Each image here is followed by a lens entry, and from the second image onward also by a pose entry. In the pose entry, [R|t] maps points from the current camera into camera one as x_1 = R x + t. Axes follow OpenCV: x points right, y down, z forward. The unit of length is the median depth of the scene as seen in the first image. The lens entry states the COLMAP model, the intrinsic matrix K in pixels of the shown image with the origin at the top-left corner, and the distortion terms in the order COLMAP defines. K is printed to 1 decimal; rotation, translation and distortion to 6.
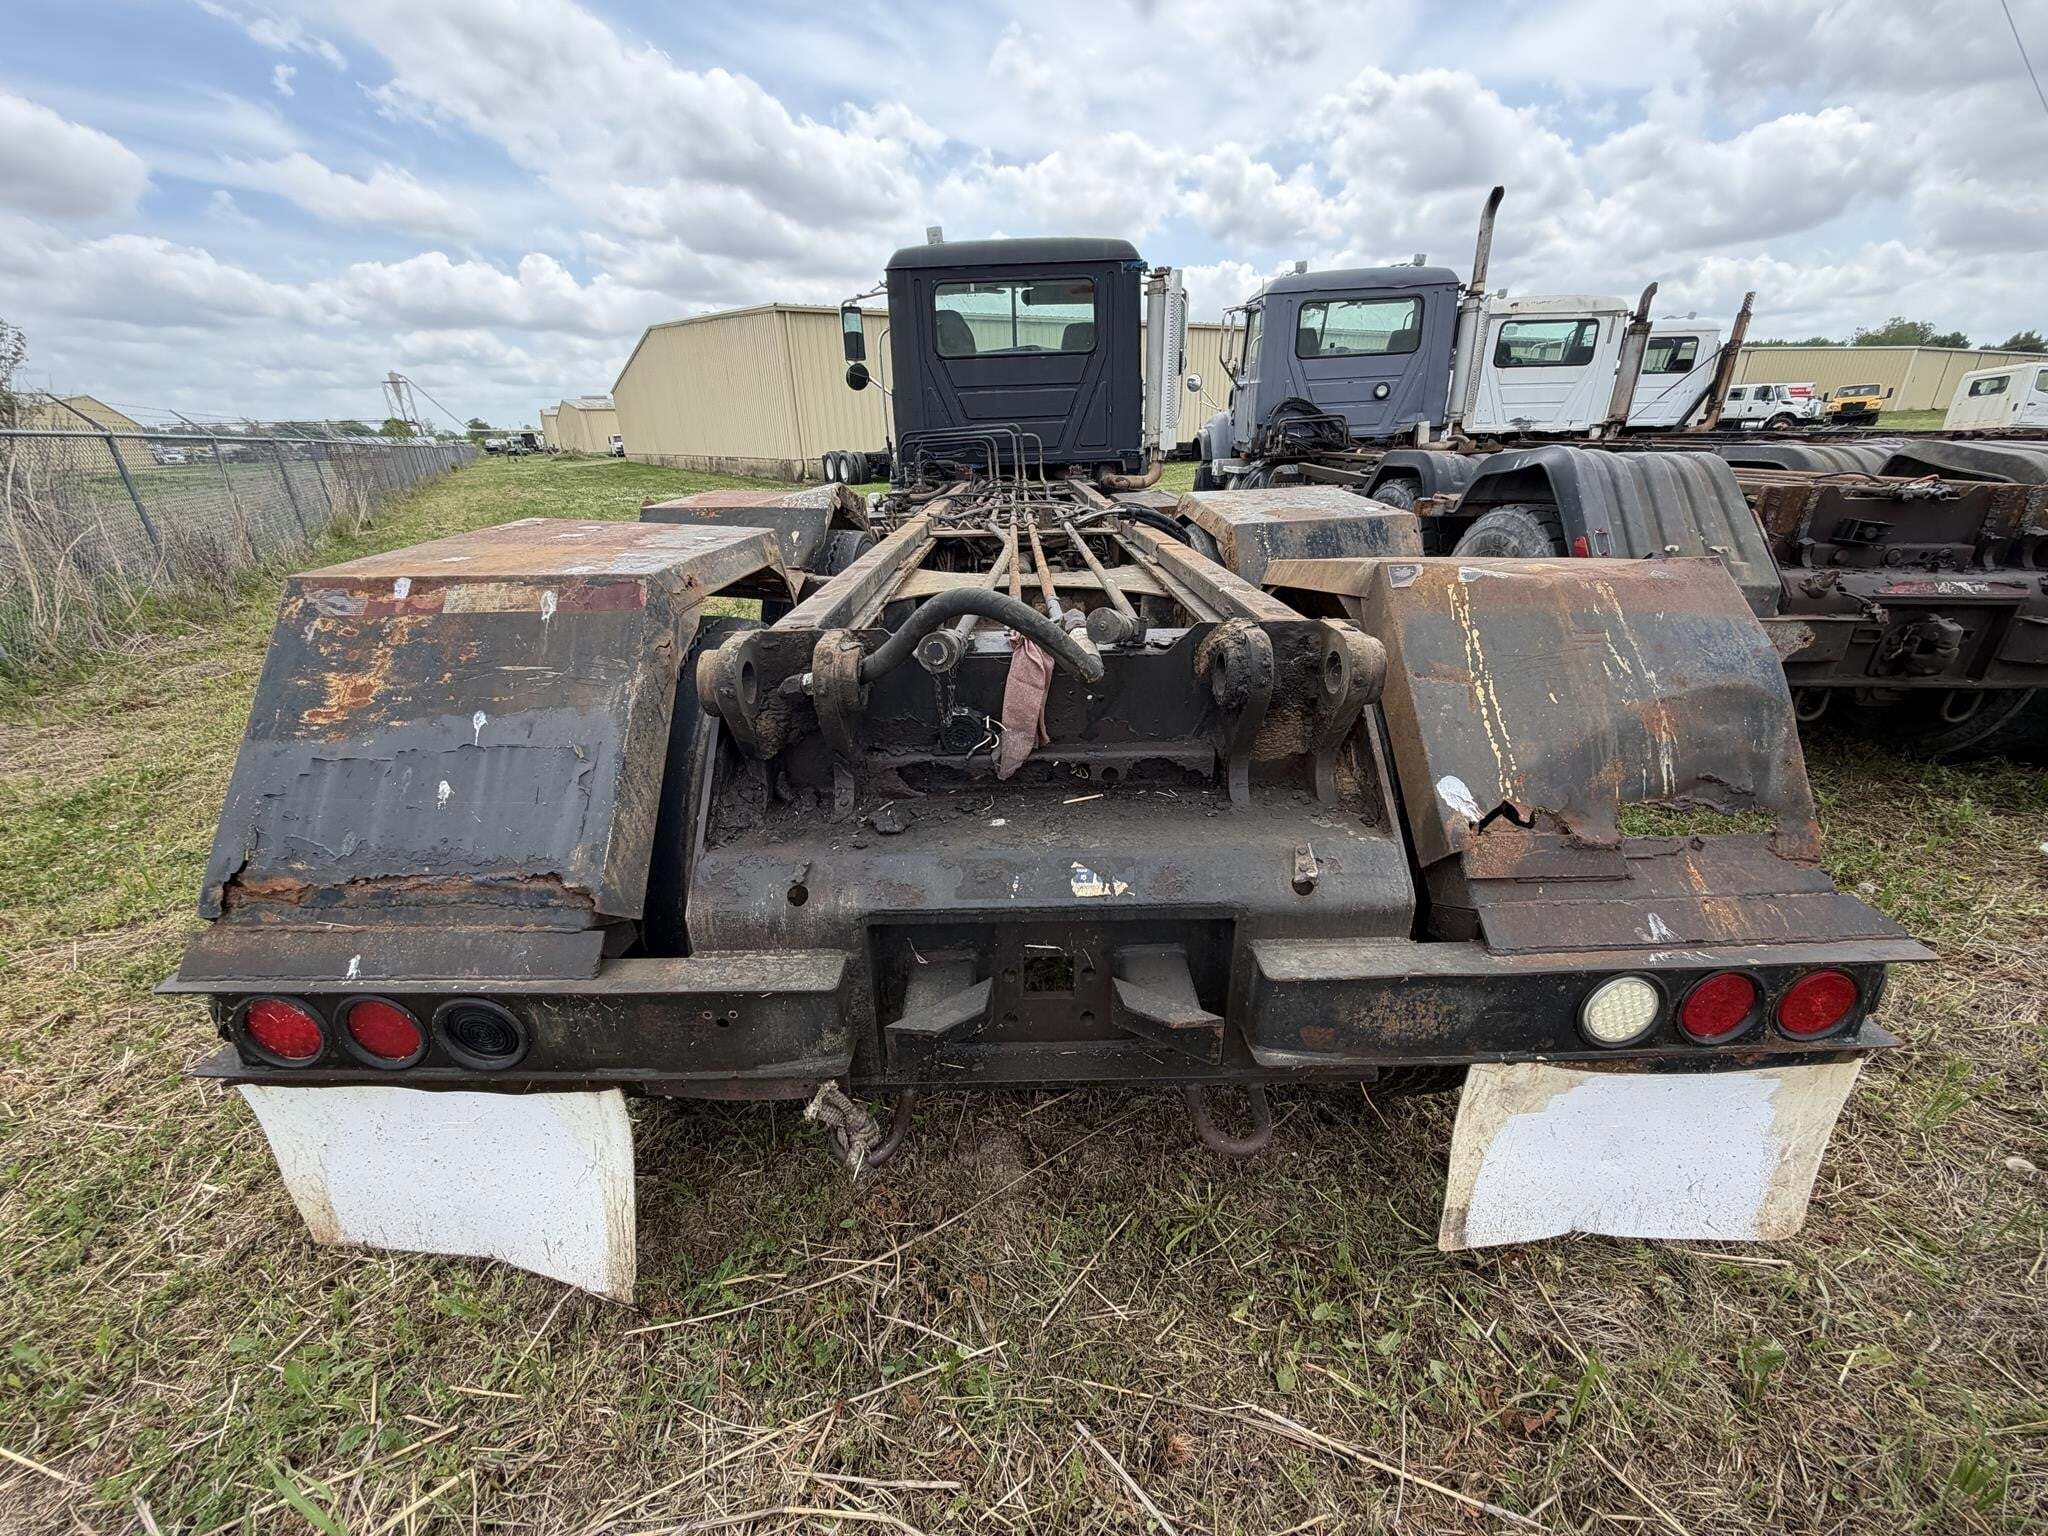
lens RADIAL K [[1498.8, 0, 985.3], [0, 1498.8, 769.7], [0, 0, 1]] dist [0.001039, -0.005280]
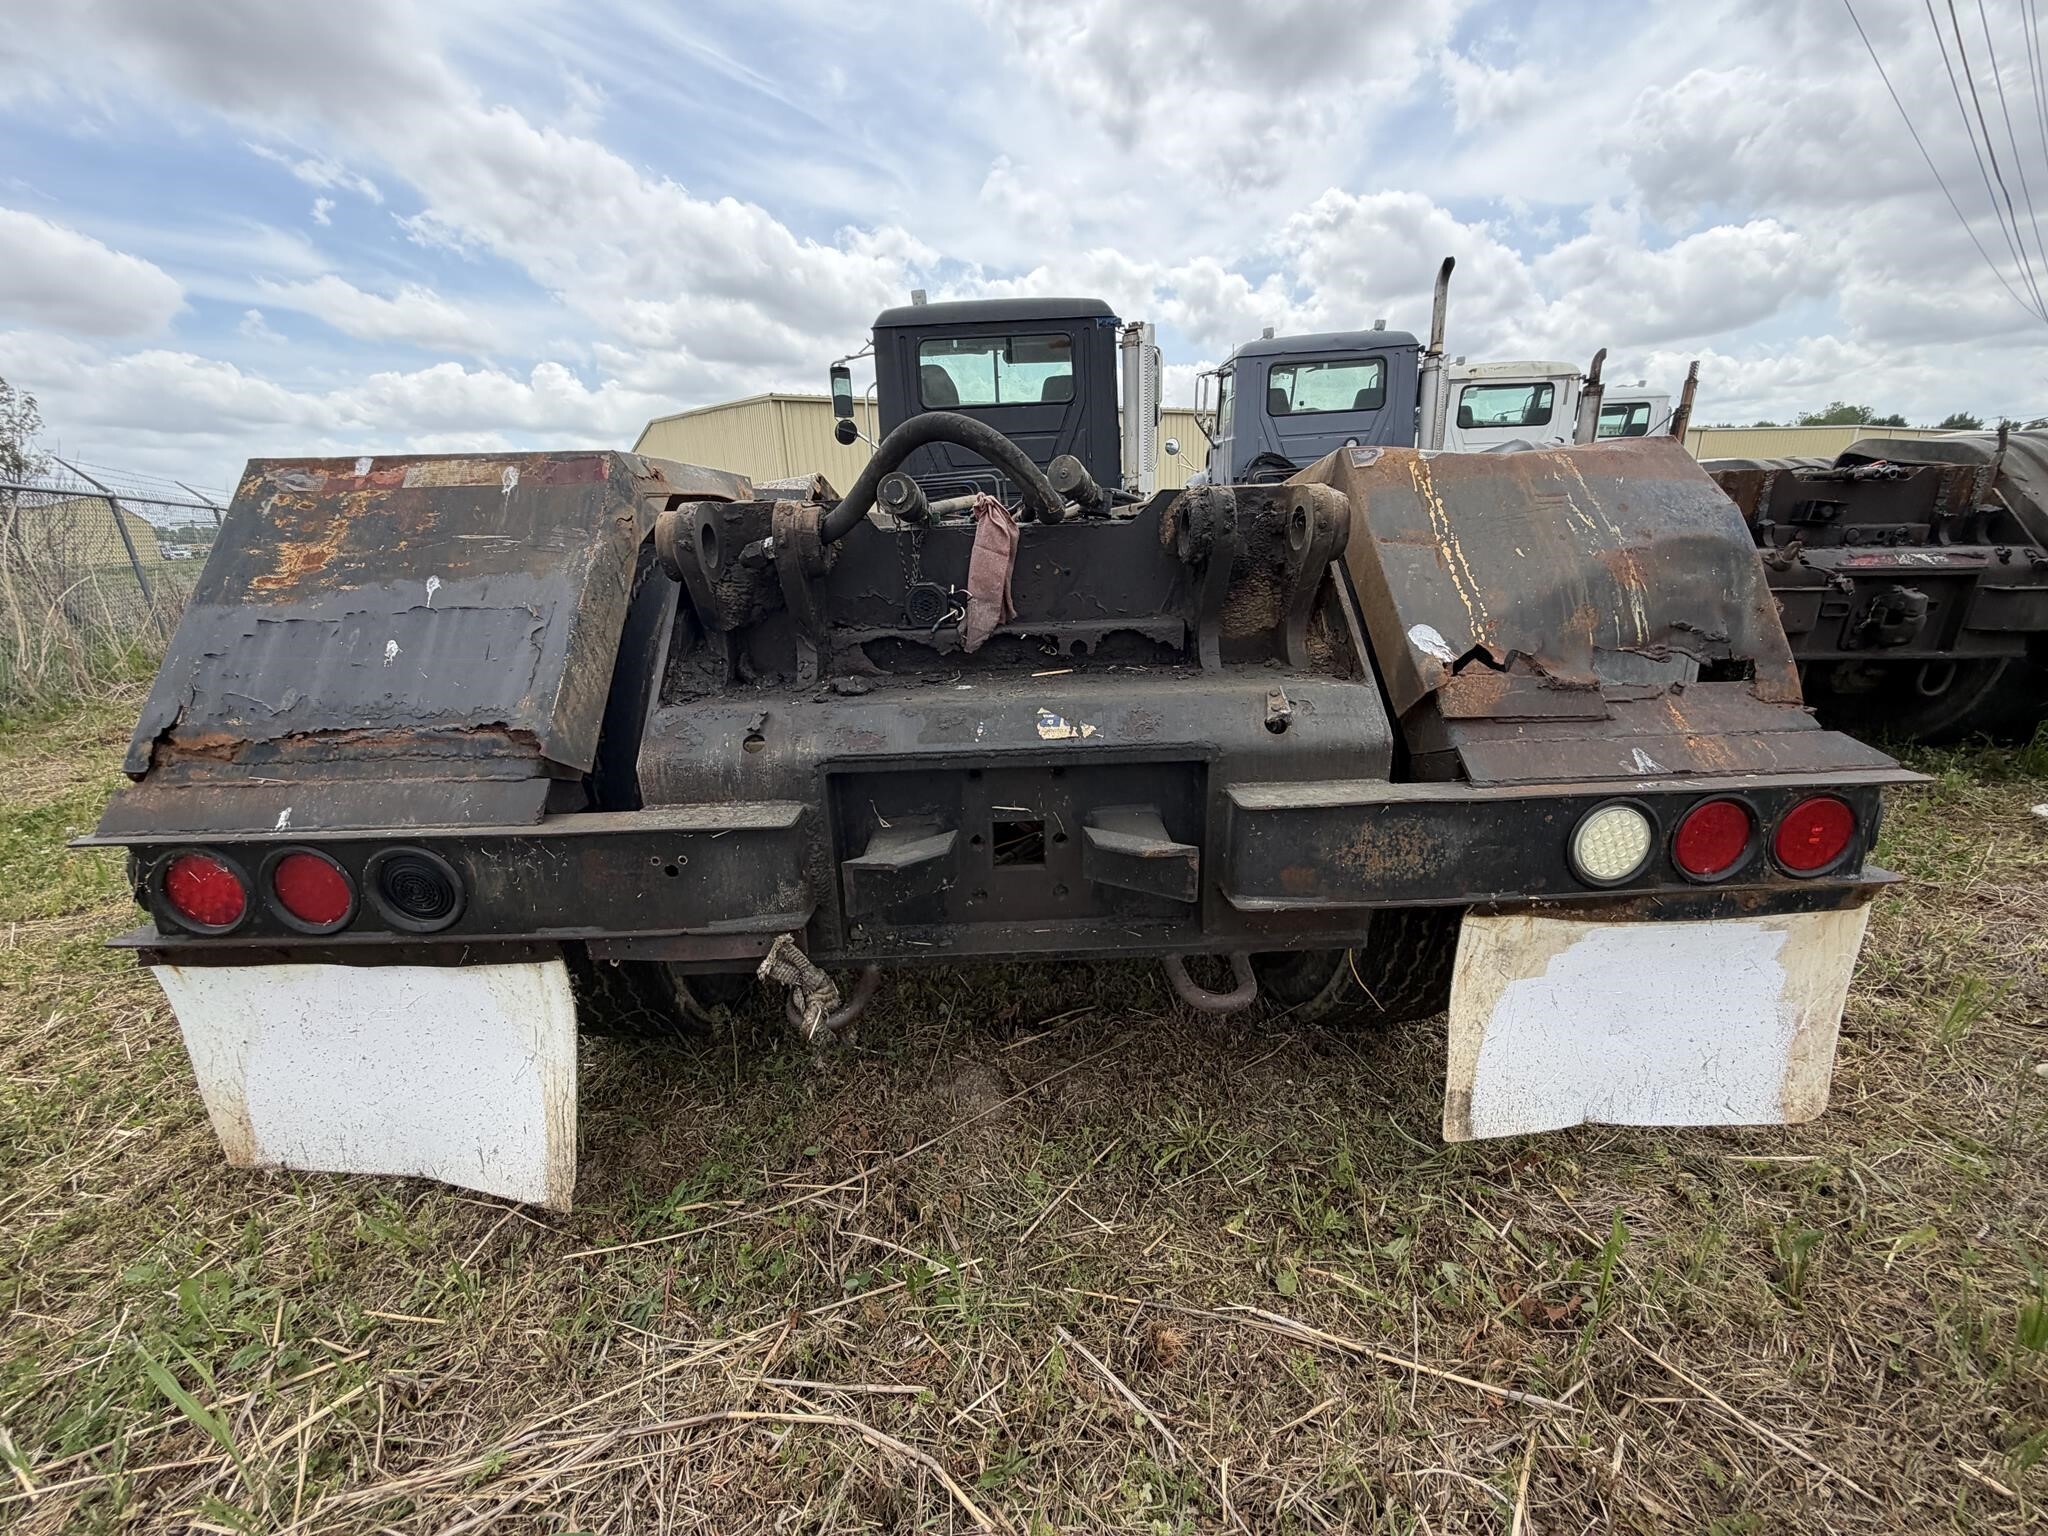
lens RADIAL K [[1469.6, 0, 1024.0], [0, 1469.6, 768.0], [0, 0, 1]] dist [-0.001487, -0.000335]
pose [[0.999758, -0.014510, 0.016538, 0.030593], [0.017124, 0.985152, -0.170831, 0.248291], [-0.013814, 0.171073, 0.985162, 0.065784]]
